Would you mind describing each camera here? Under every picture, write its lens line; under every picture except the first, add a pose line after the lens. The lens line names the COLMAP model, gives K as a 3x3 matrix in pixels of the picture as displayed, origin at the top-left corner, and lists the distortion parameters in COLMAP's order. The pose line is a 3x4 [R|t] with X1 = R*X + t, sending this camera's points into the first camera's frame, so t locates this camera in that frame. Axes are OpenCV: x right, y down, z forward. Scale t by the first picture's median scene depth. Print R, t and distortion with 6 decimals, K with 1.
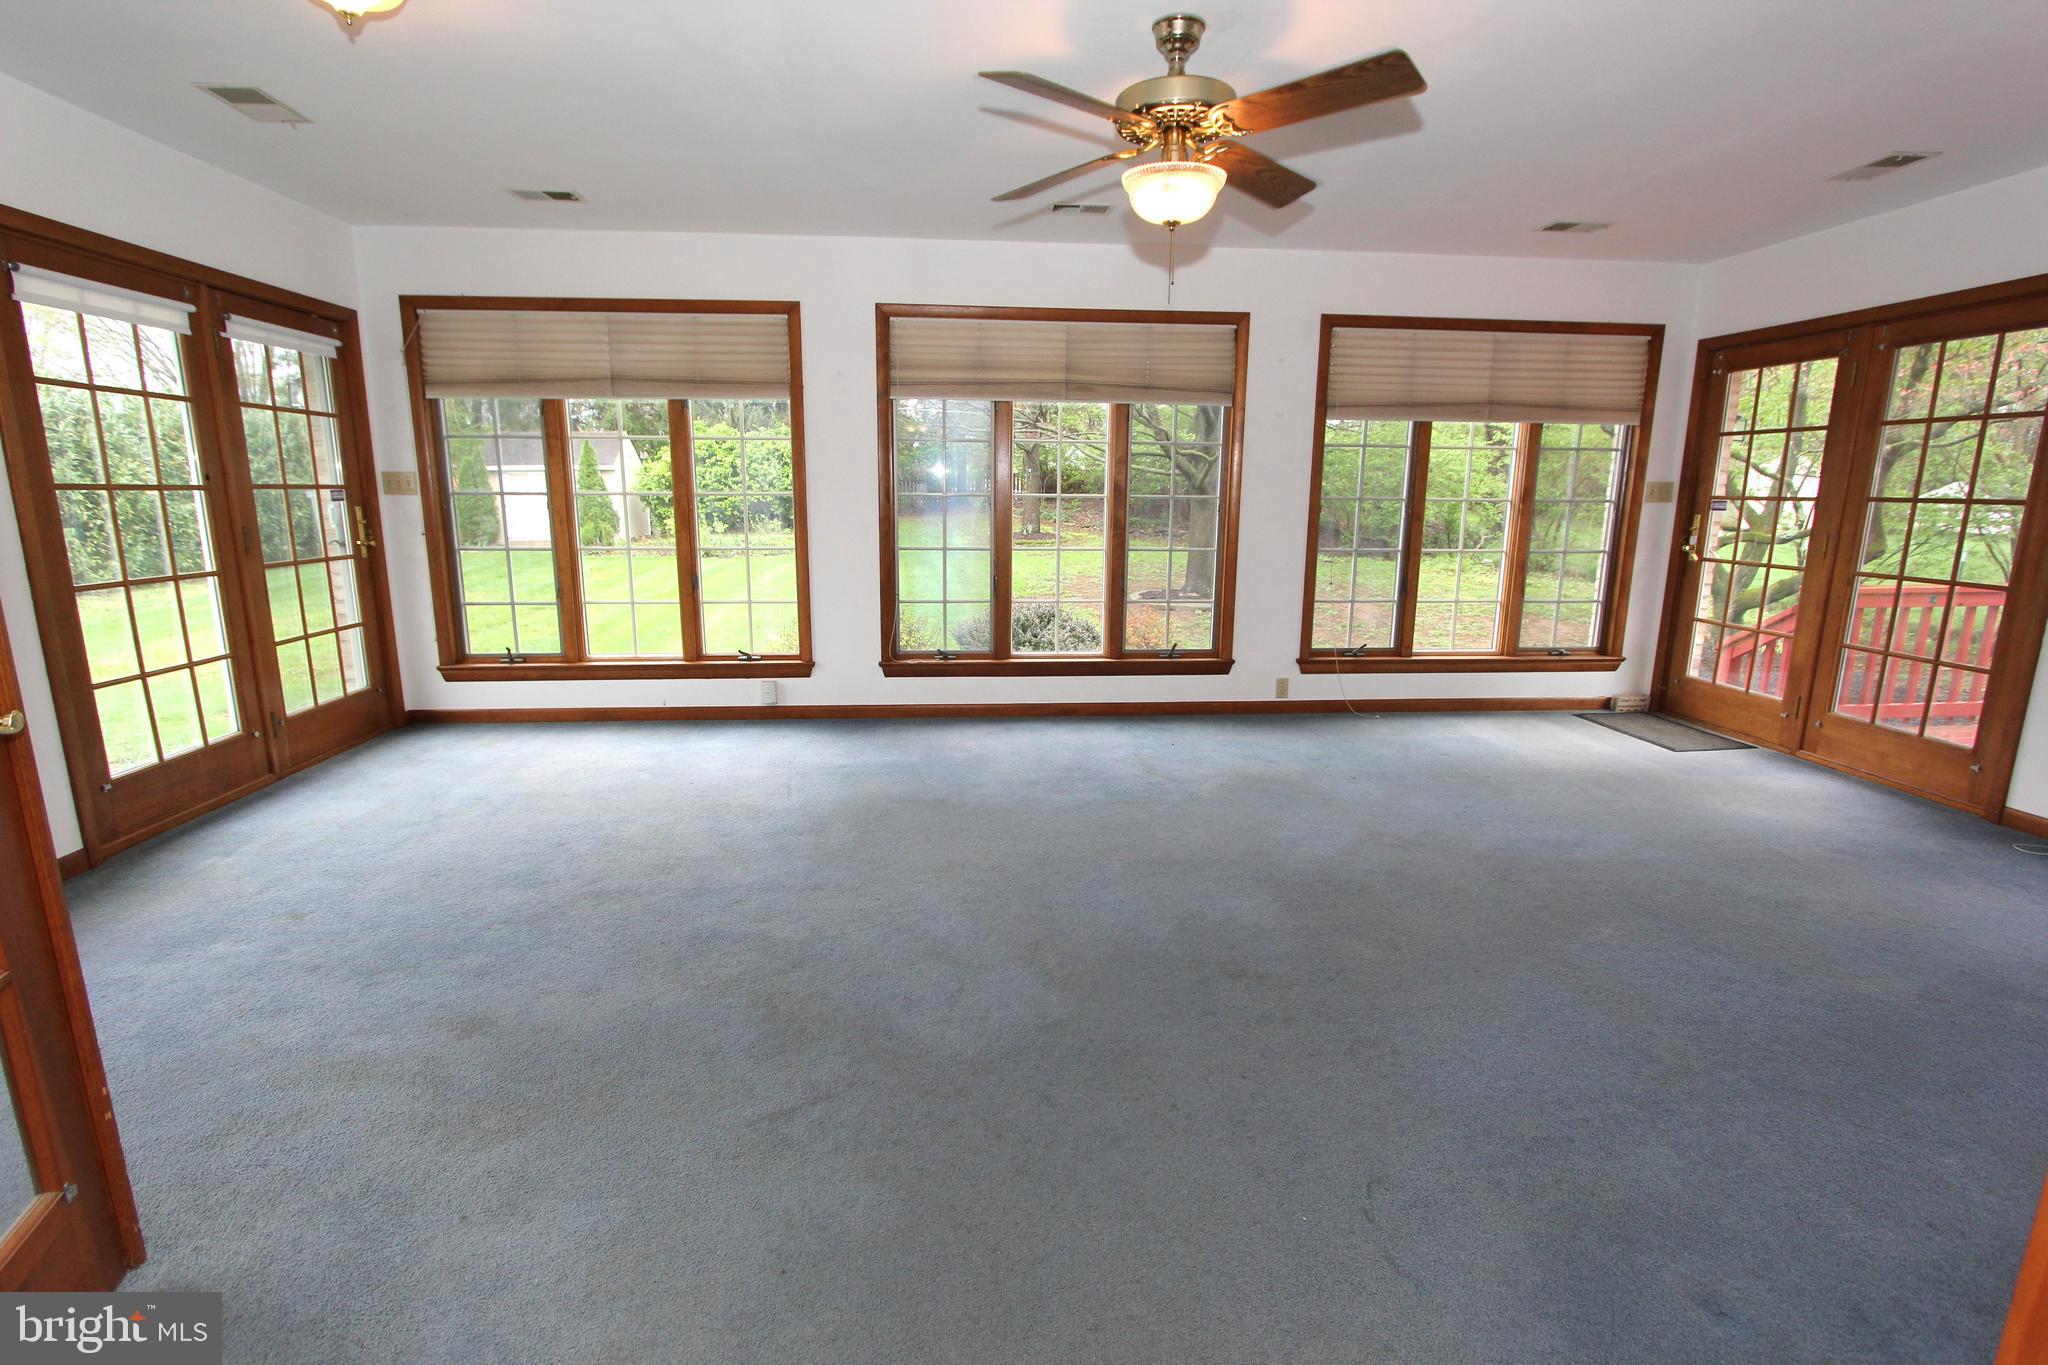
lens RADIAL K [[953.4, 0, 1024.0], [0, 953.4, 682.5], [0, 0, 1]] dist [-0.022811, 0.005467]
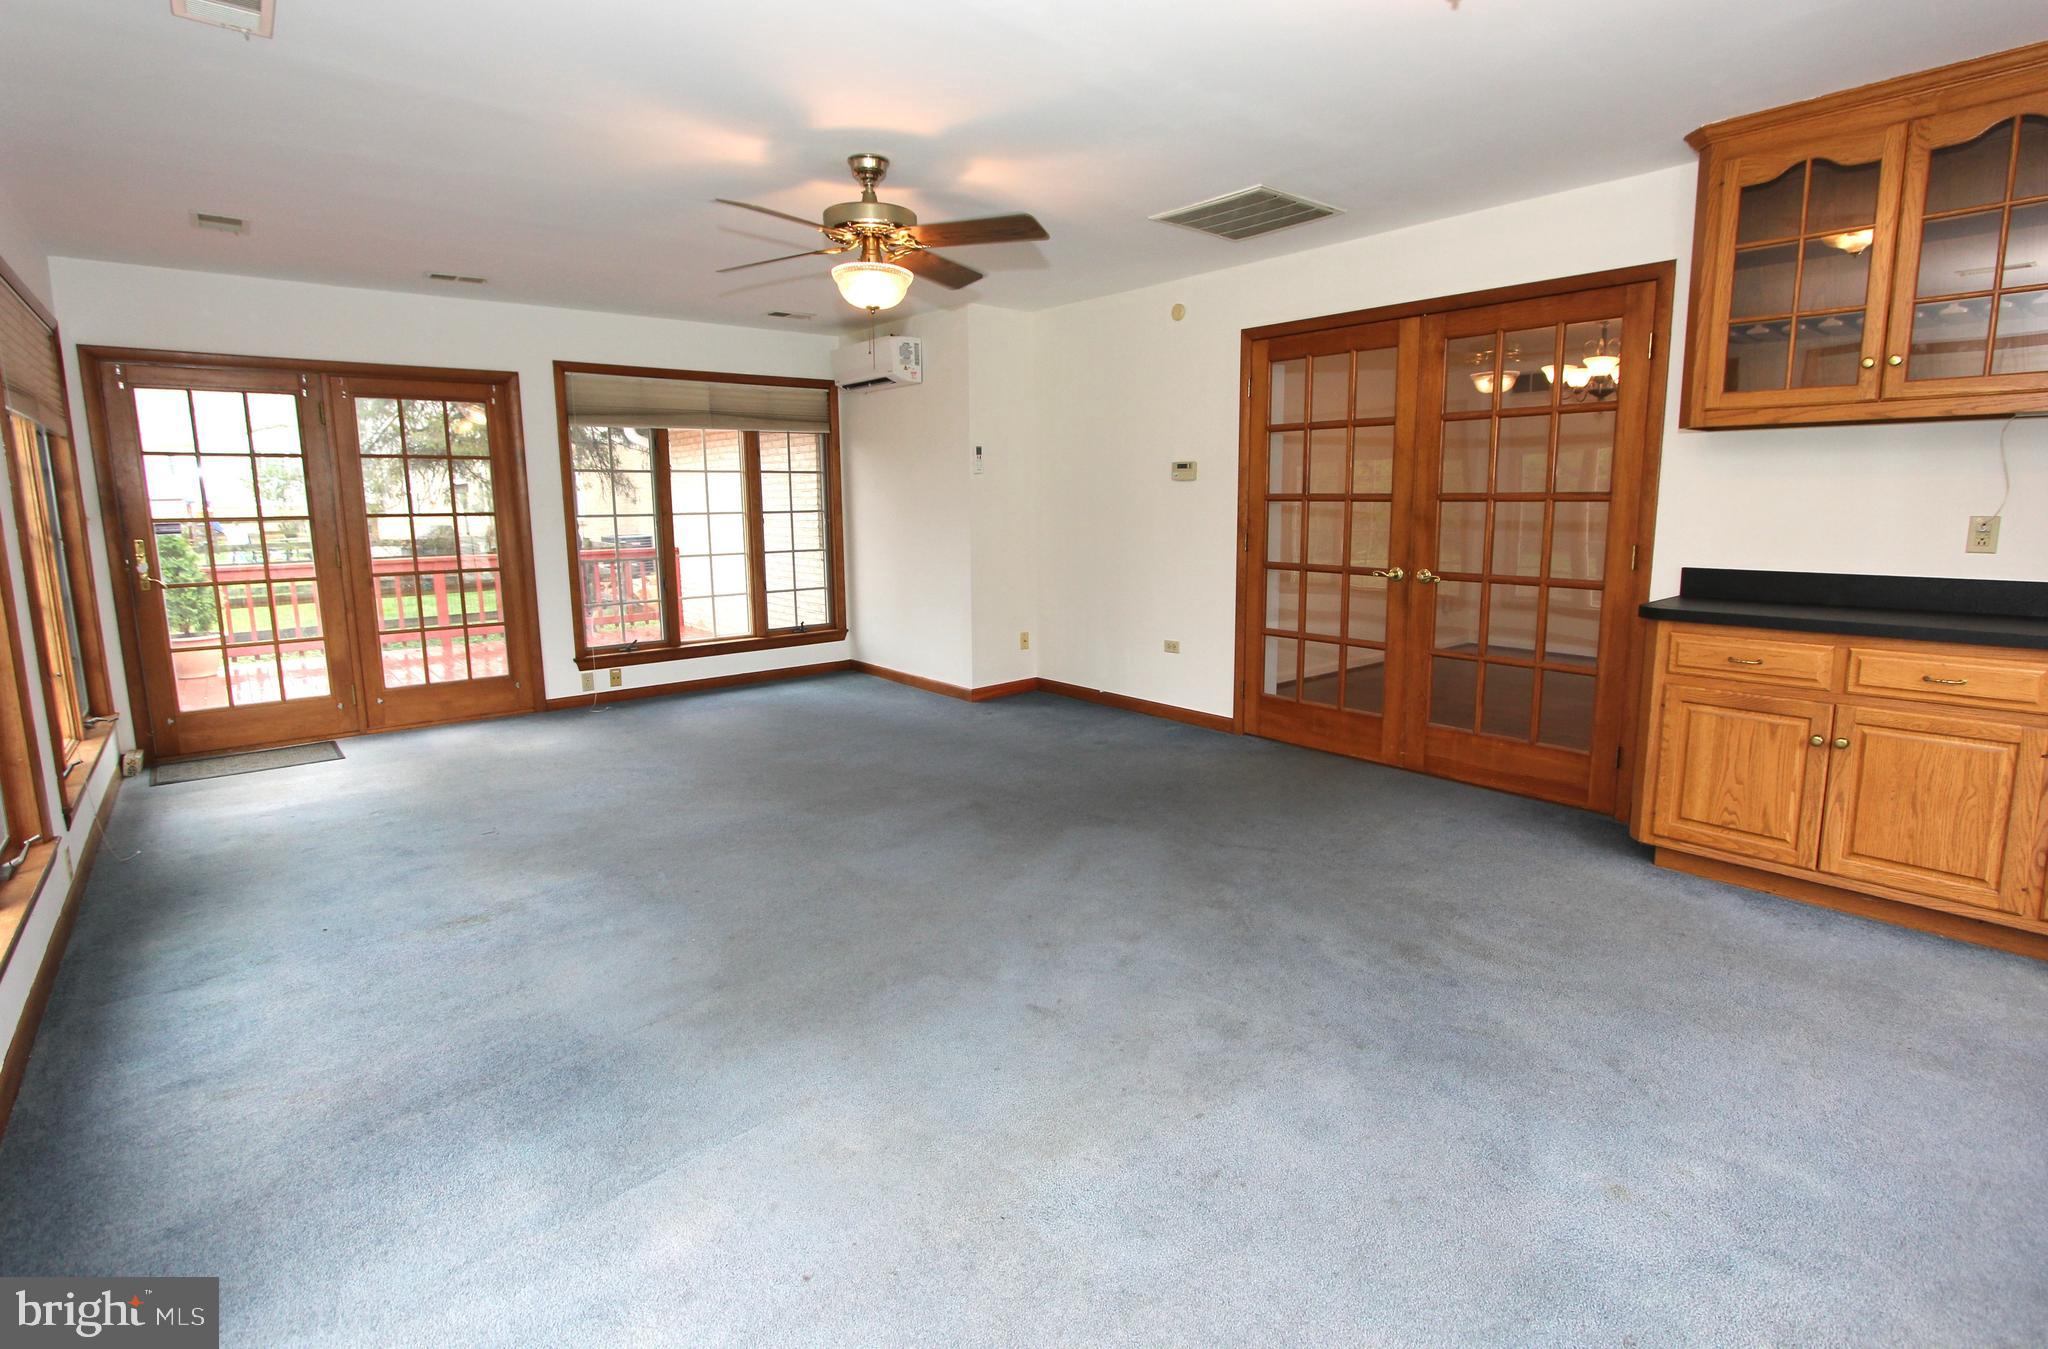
lens RADIAL K [[985.1, 0, 1033.9], [0, 985.1, 620.5], [0, 0, 1]] dist [0.001178, 0.000419]
pose [[-0.576579, -0.101955, 0.810655, -0.590385], [0.171338, 0.955034, 0.241978, -0.197094], [-0.798874, 0.278416, -0.533183, 0.893018]]
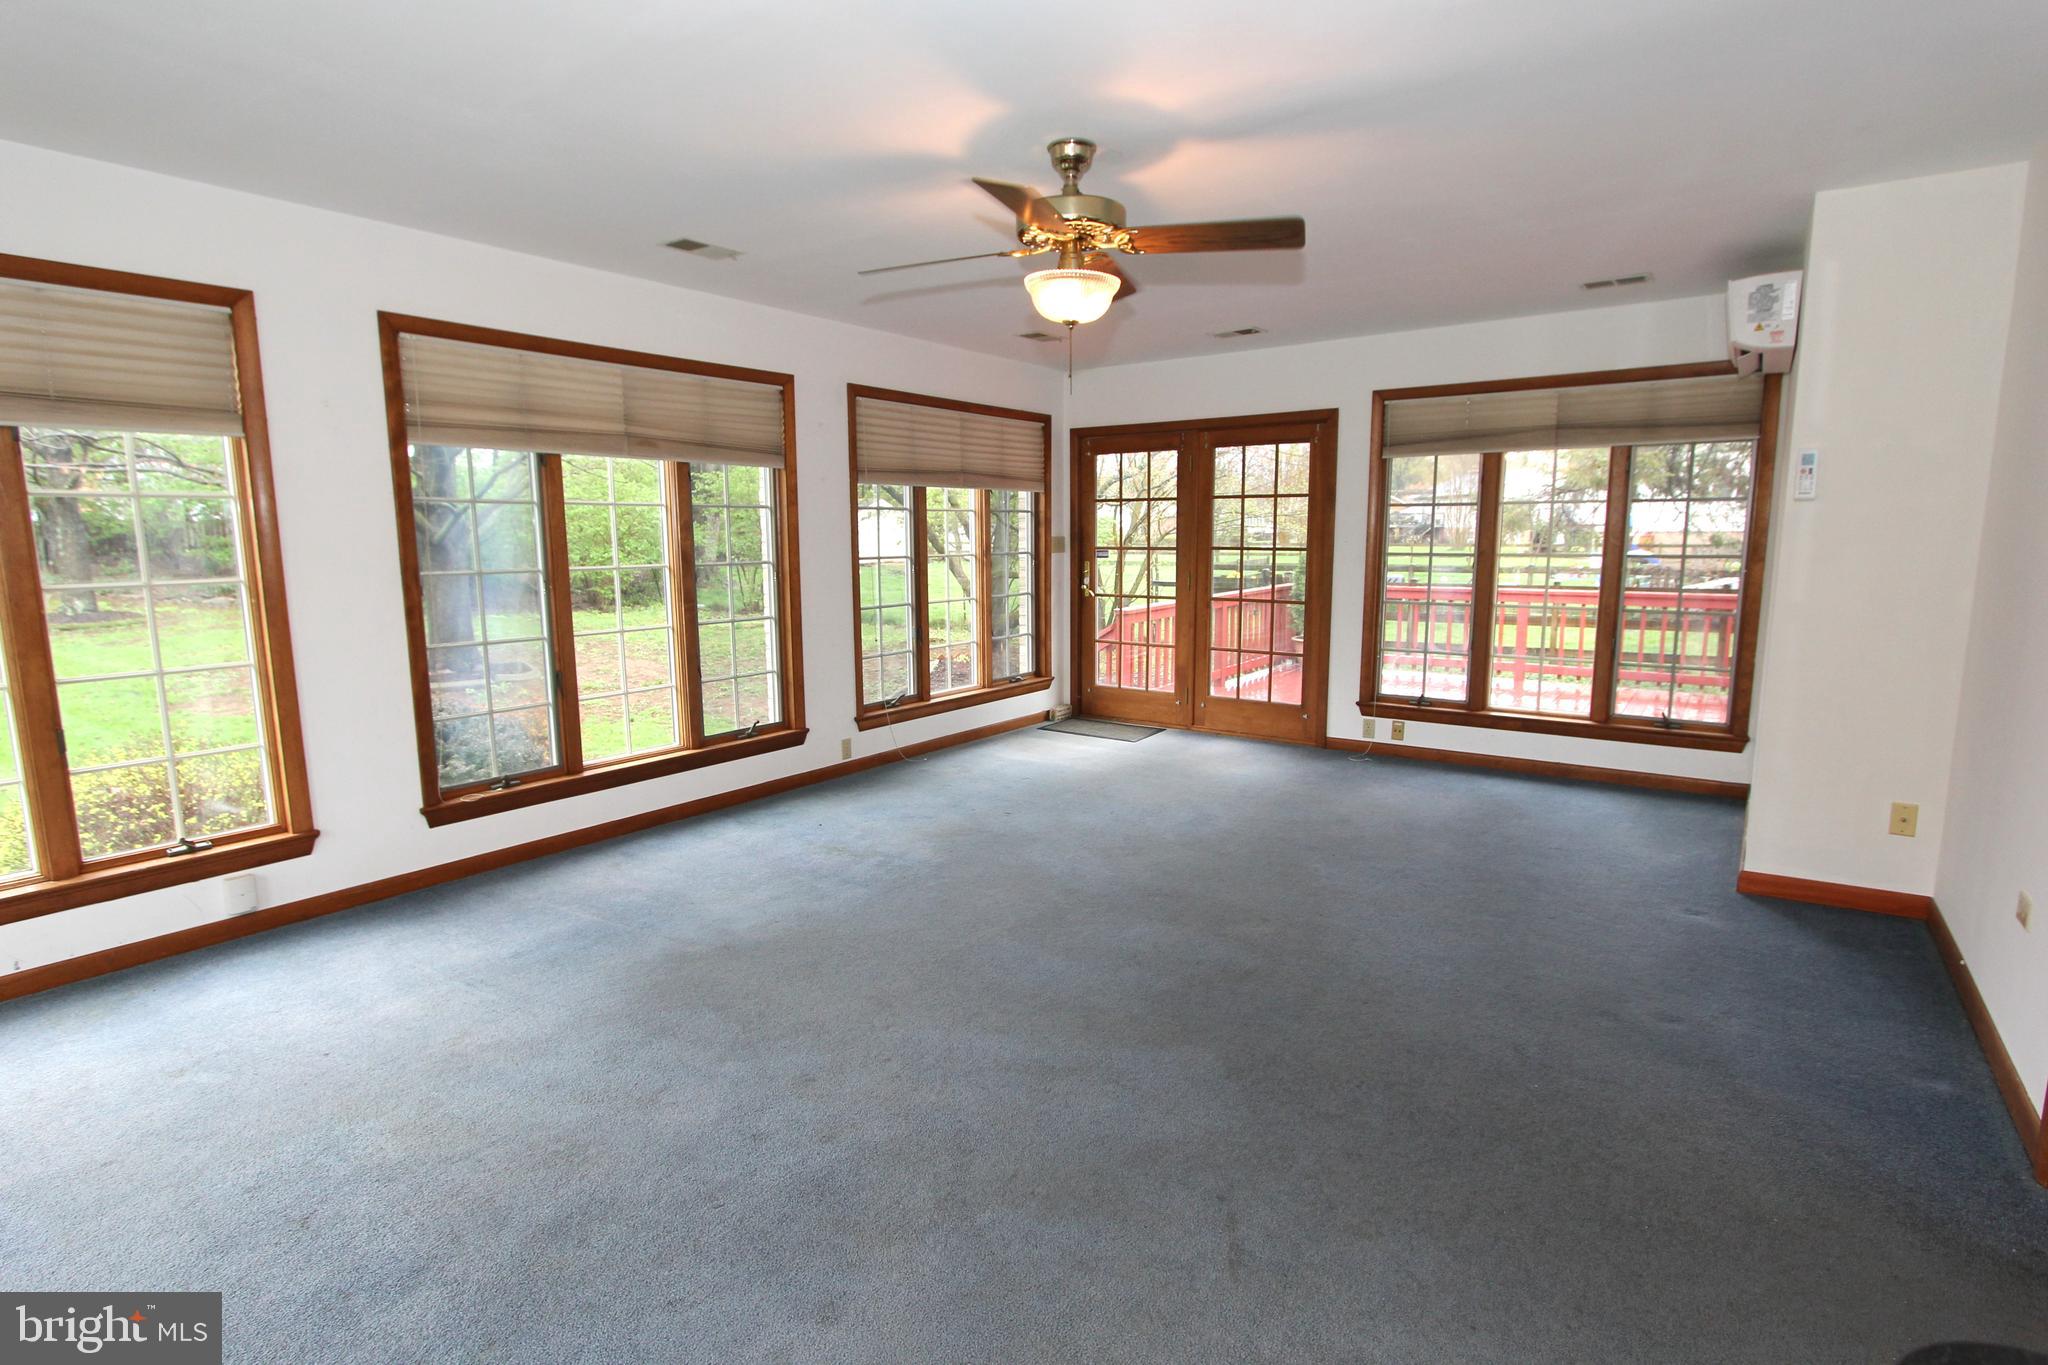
lens RADIAL K [[998.2, 0, 1015.8], [0, 998.2, 684.9], [0, 0, 1]] dist [-0.021576, 0.009399]
pose [[0.657525, -0.125736, 0.742867, -0.420272], [0.161707, 0.986551, 0.023851, -0.062087], [-0.735875, 0.104444, 0.669014, 0.178930]]
